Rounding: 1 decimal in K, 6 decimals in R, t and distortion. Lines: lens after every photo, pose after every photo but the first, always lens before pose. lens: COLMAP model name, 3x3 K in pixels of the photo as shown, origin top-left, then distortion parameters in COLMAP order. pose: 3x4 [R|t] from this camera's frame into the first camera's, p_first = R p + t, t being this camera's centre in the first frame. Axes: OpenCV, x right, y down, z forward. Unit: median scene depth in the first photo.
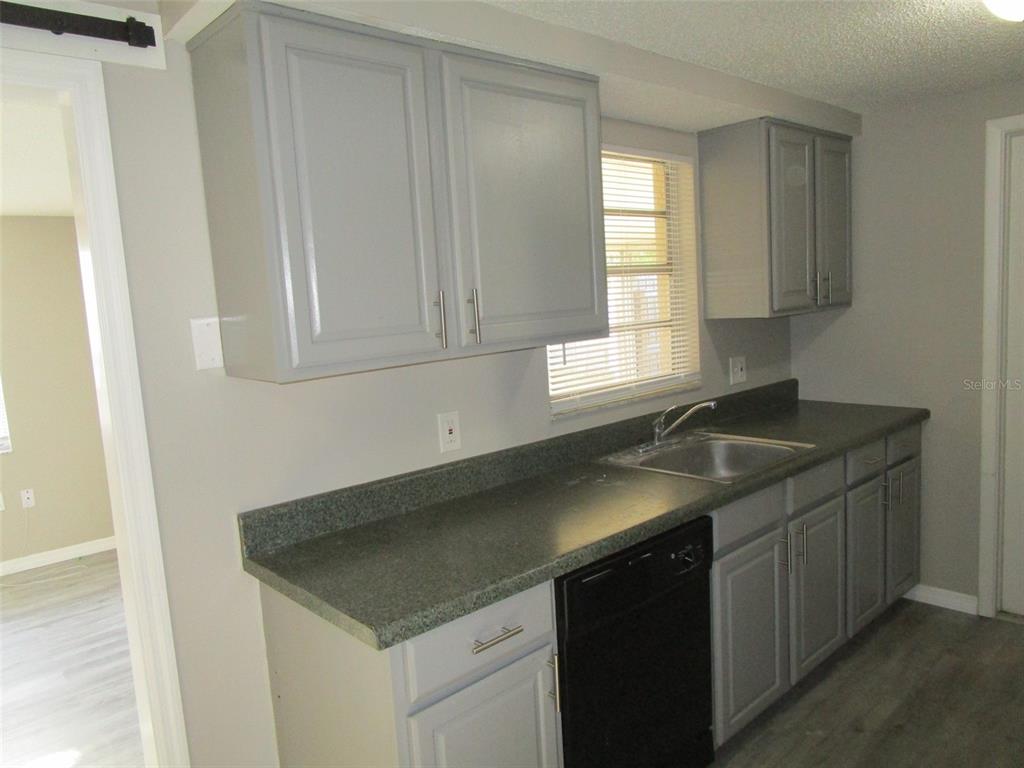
lens RADIAL K [[729.3, 0, 511.7], [0, 729.3, 389.6], [0, 0, 1]] dist [-0.030922, 0.007549]
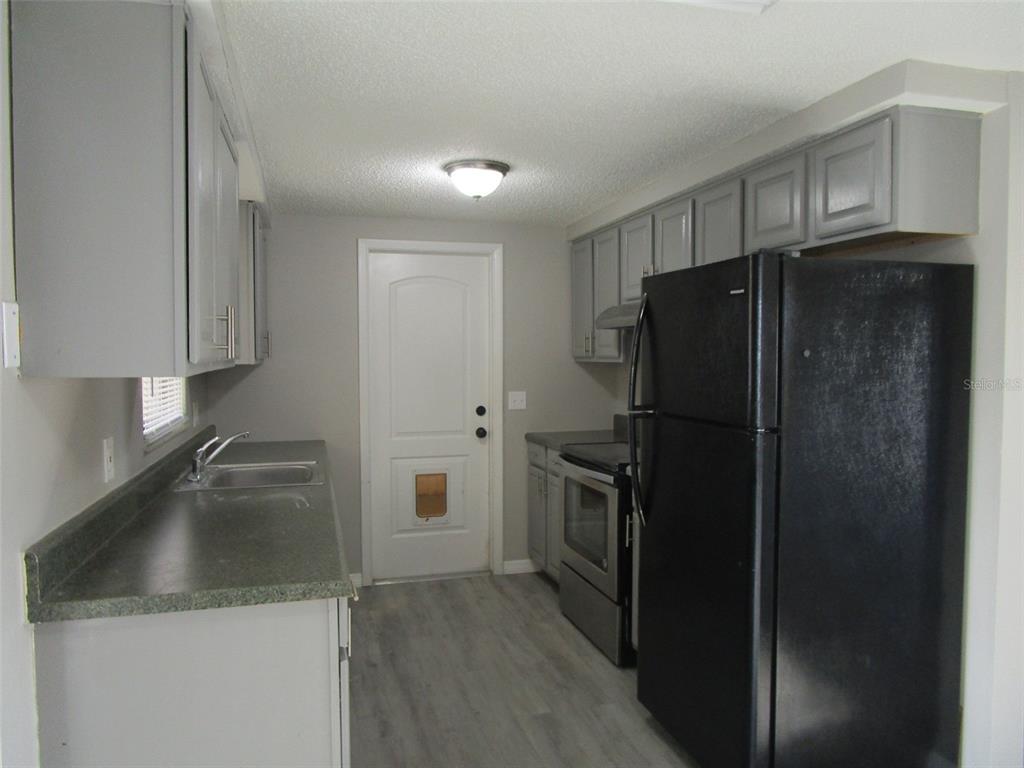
lens RADIAL K [[729.3, 0, 511.9], [0, 729.3, 384.4], [0, 0, 1]] dist [-0.030922, 0.007549]
pose [[0.453980, 0.021769, 0.890746, -0.579412], [0.085347, 0.994042, -0.067791, 0.057500], [-0.886915, 0.106798, 0.449417, 0.093761]]
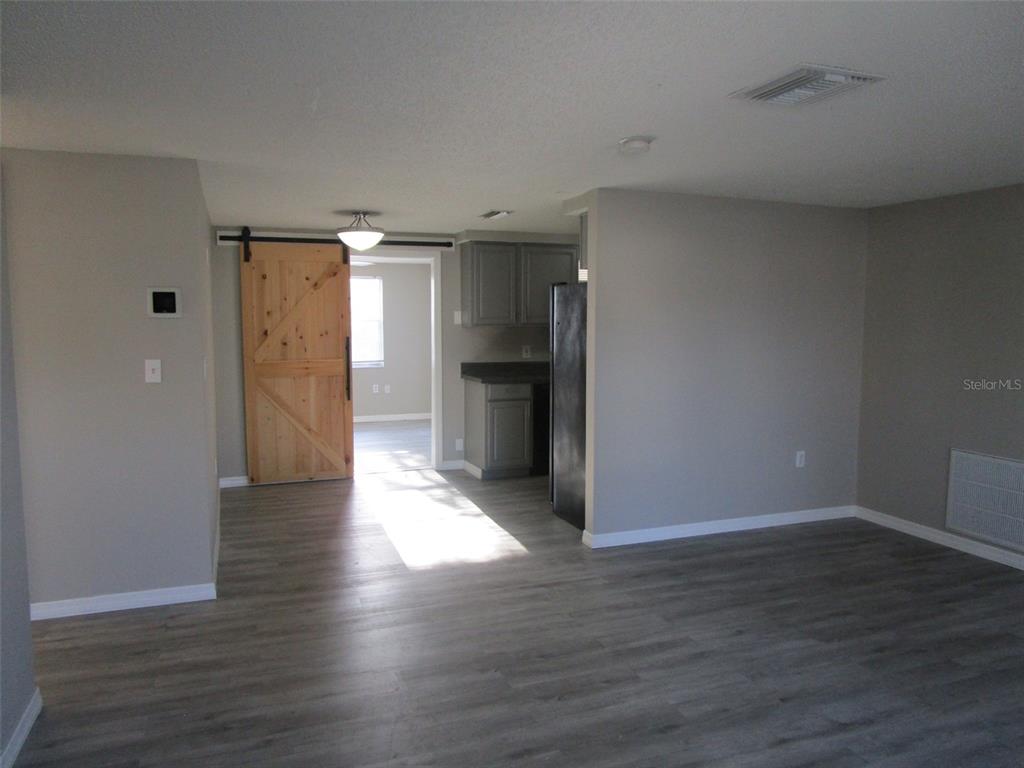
lens RADIAL K [[729.3, 0, 510.4], [0, 729.3, 382.5], [0, 0, 1]] dist [-0.030922, 0.007549]
pose [[0.927992, 0.094554, -0.360402, 0.809606], [-0.101517, 0.994834, -0.000393, 0.159225], [0.358503, 0.036952, 0.932797, -1.599403]]
